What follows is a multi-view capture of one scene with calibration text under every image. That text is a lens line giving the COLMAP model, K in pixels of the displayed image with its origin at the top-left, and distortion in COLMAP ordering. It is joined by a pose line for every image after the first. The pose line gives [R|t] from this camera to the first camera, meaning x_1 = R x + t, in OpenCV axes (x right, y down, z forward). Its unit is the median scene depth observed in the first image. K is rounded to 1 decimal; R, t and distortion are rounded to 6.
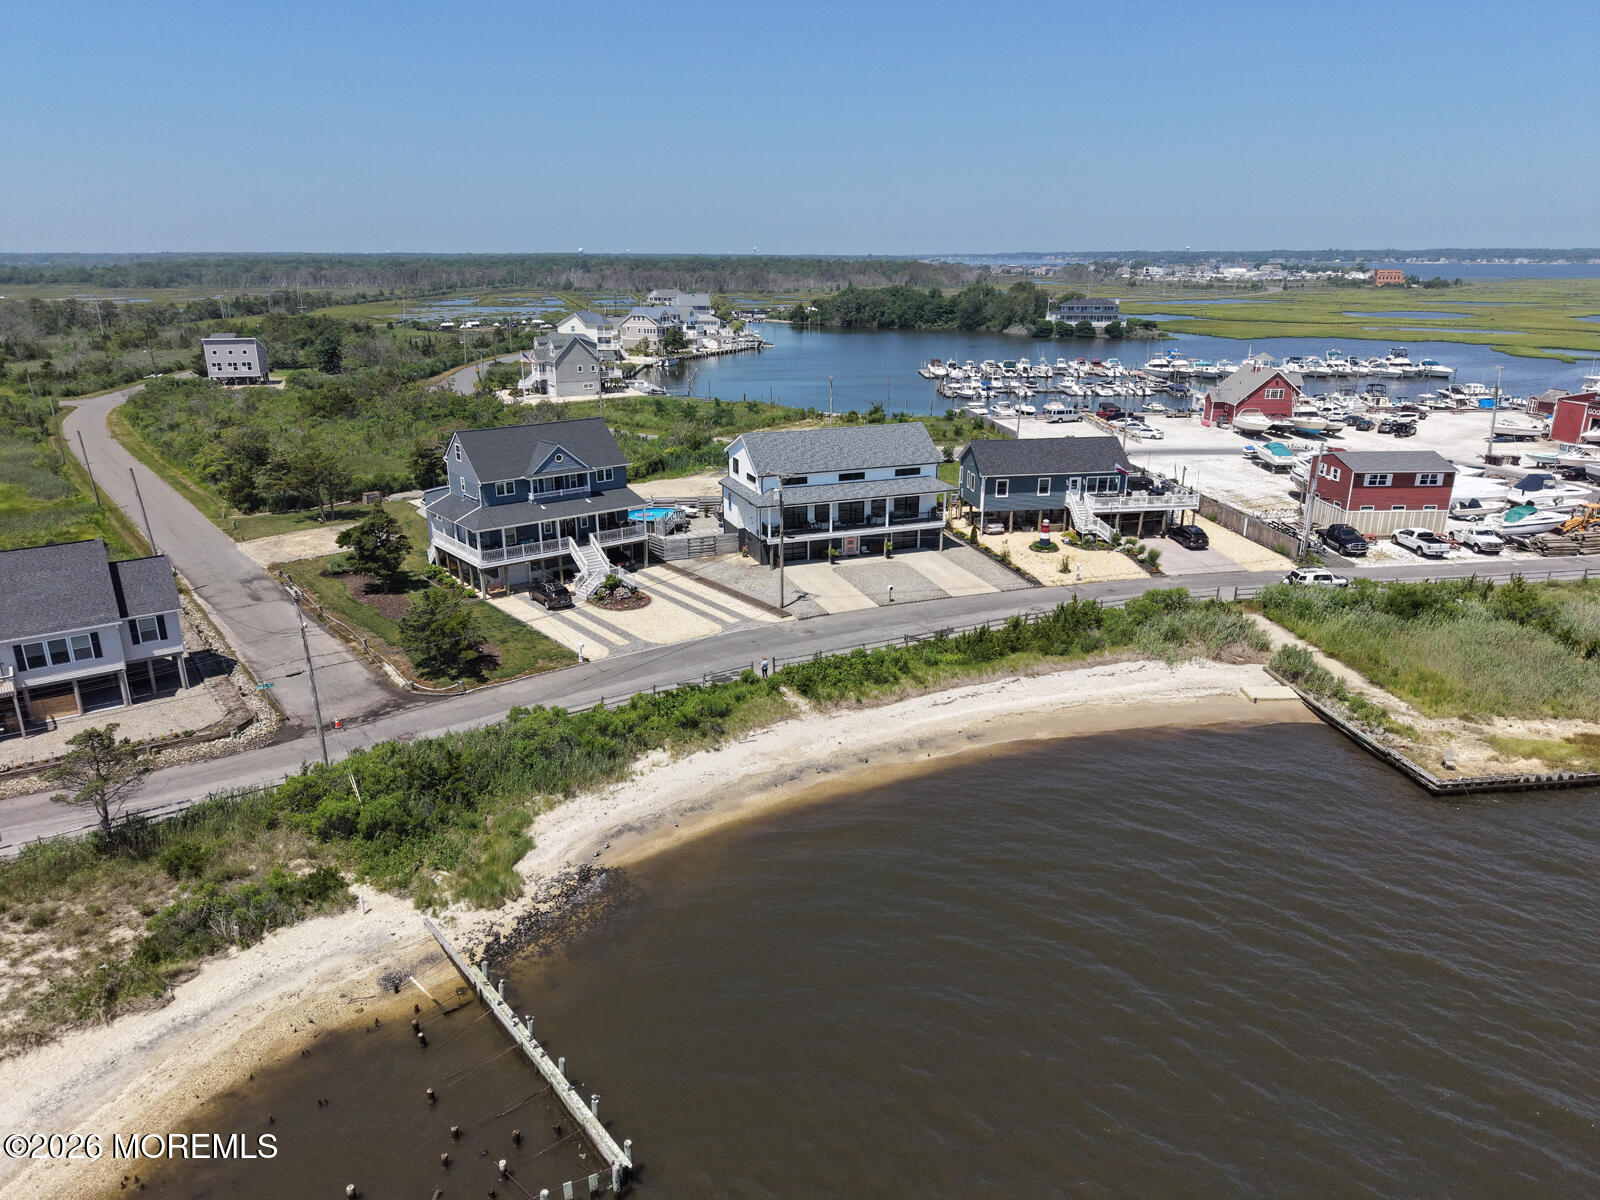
lens RADIAL K [[1069.5, 0, 800.5], [0, 1069.5, 603.8], [0, 0, 1]] dist [0.027926, -0.028244]
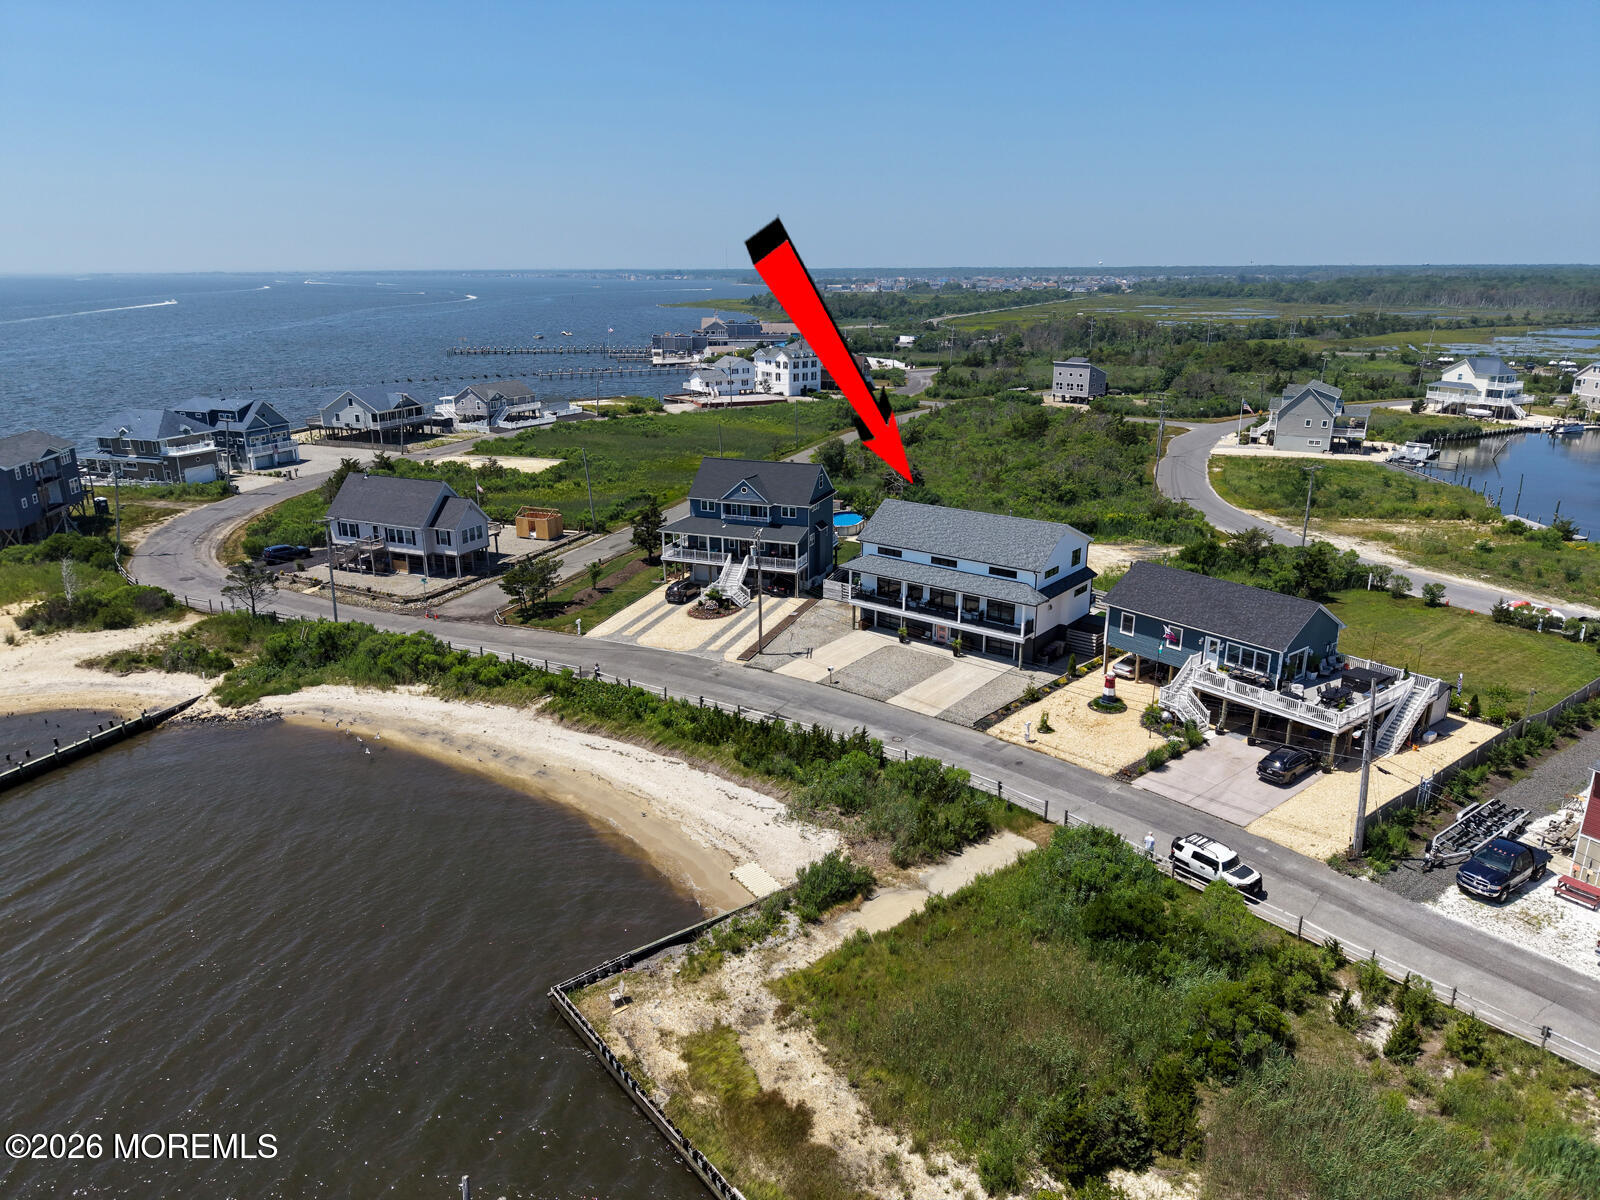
lens RADIAL K [[1060.5, 0, 798.3], [0, 1060.5, 625.1], [0, 0, 1]] dist [0.034787, -0.038194]
pose [[0.508748, 0.272693, -0.816587, 0.766090], [-0.264107, 0.952210, 0.153440, -0.175345], [0.819404, 0.137604, 0.556455, 0.370312]]
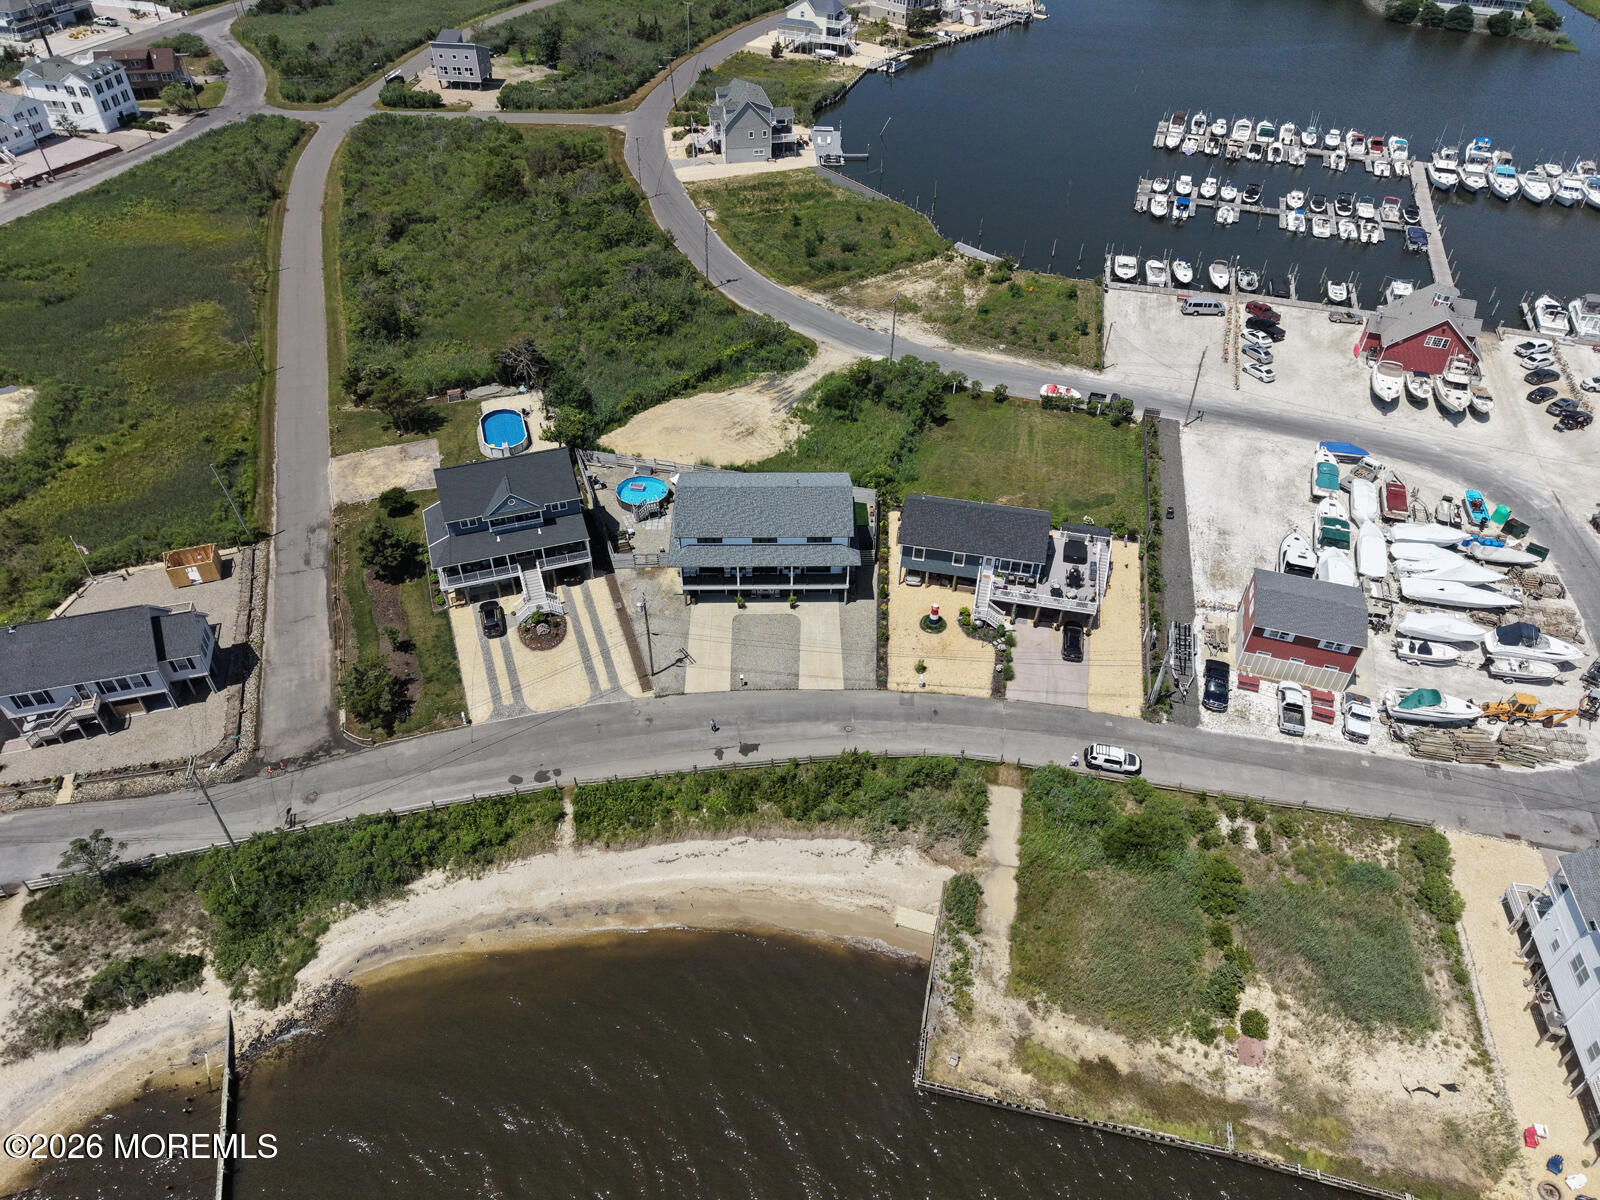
lens RADIAL K [[1069.5, 0, 800.5], [0, 1069.5, 603.8], [0, 0, 1]] dist [0.027926, -0.028244]
pose [[0.942678, 0.232198, -0.239672, 0.368035], [-0.116476, 0.901993, 0.415743, -0.528848], [0.312718, -0.363996, 0.877334, -0.002911]]
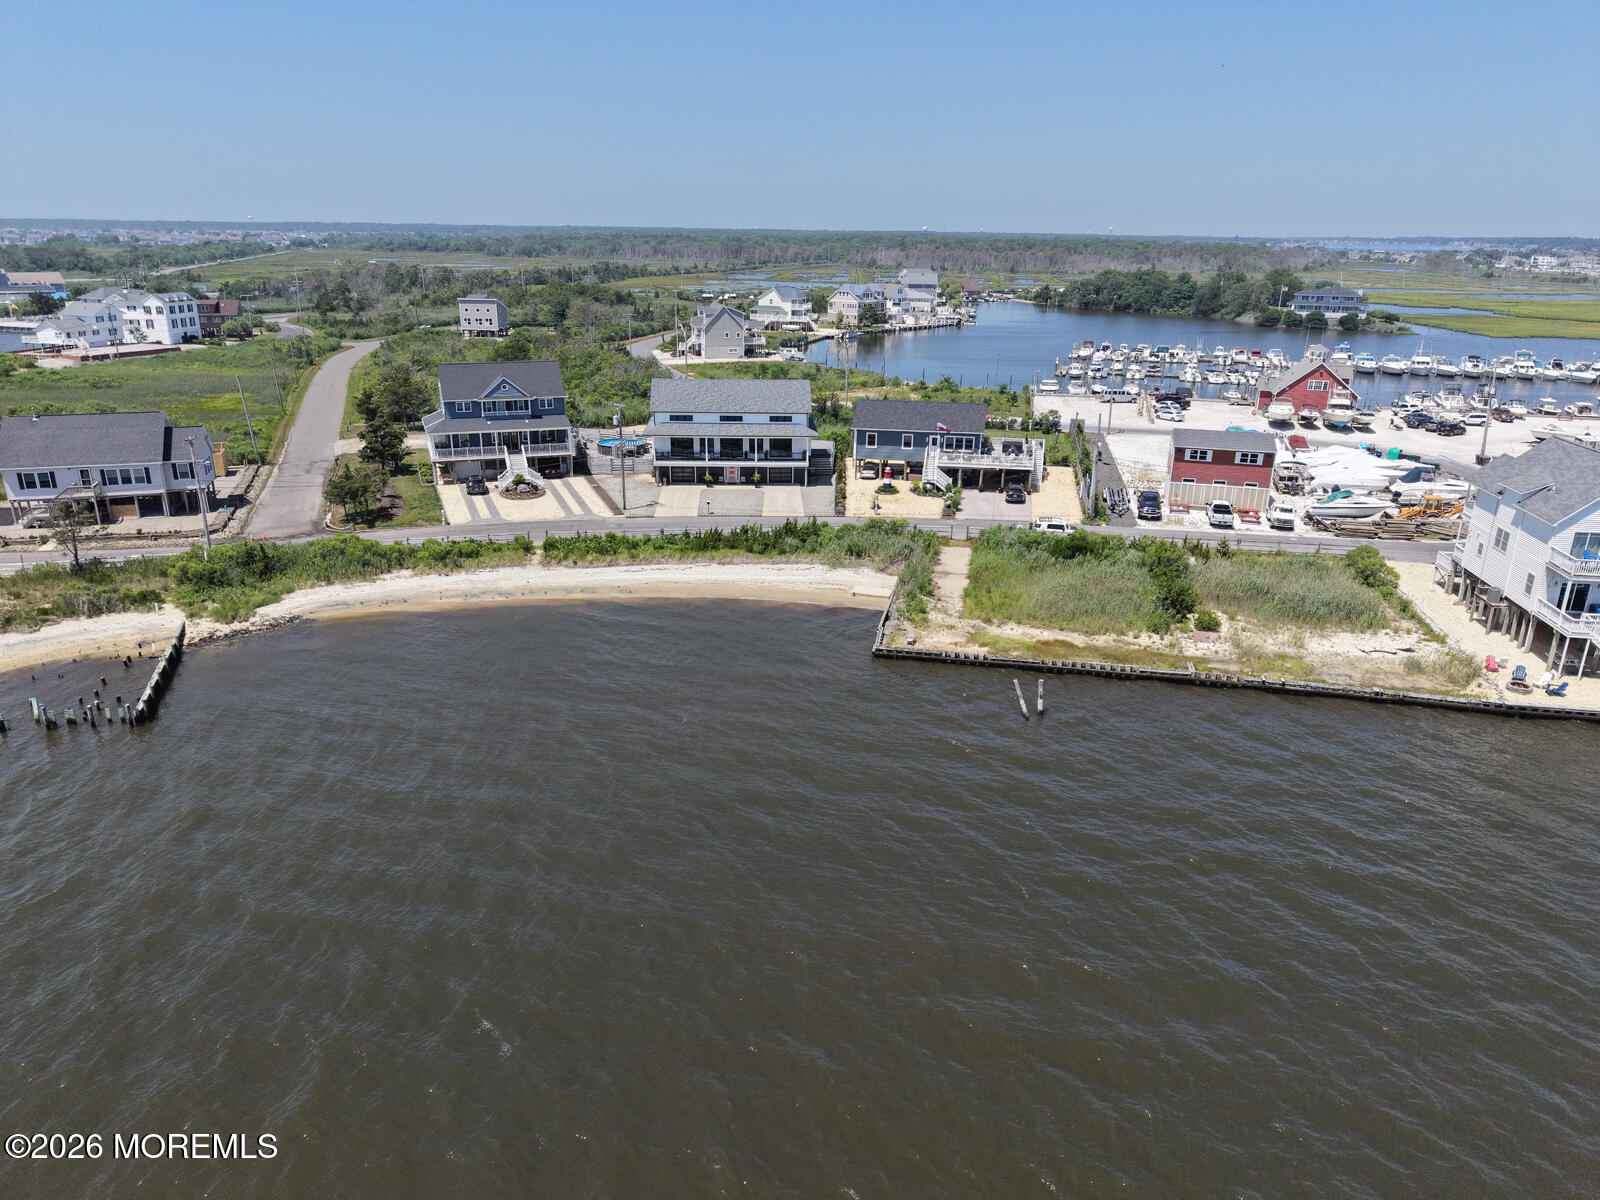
lens RADIAL K [[1069.5, 0, 800.5], [0, 1069.5, 603.8], [0, 0, 1]] dist [0.027926, -0.028244]
pose [[0.950374, 0.114730, -0.289183, 0.509838], [-0.109531, 0.993396, 0.034154, 0.044718], [0.291192, -0.000784, 0.956664, -0.174470]]
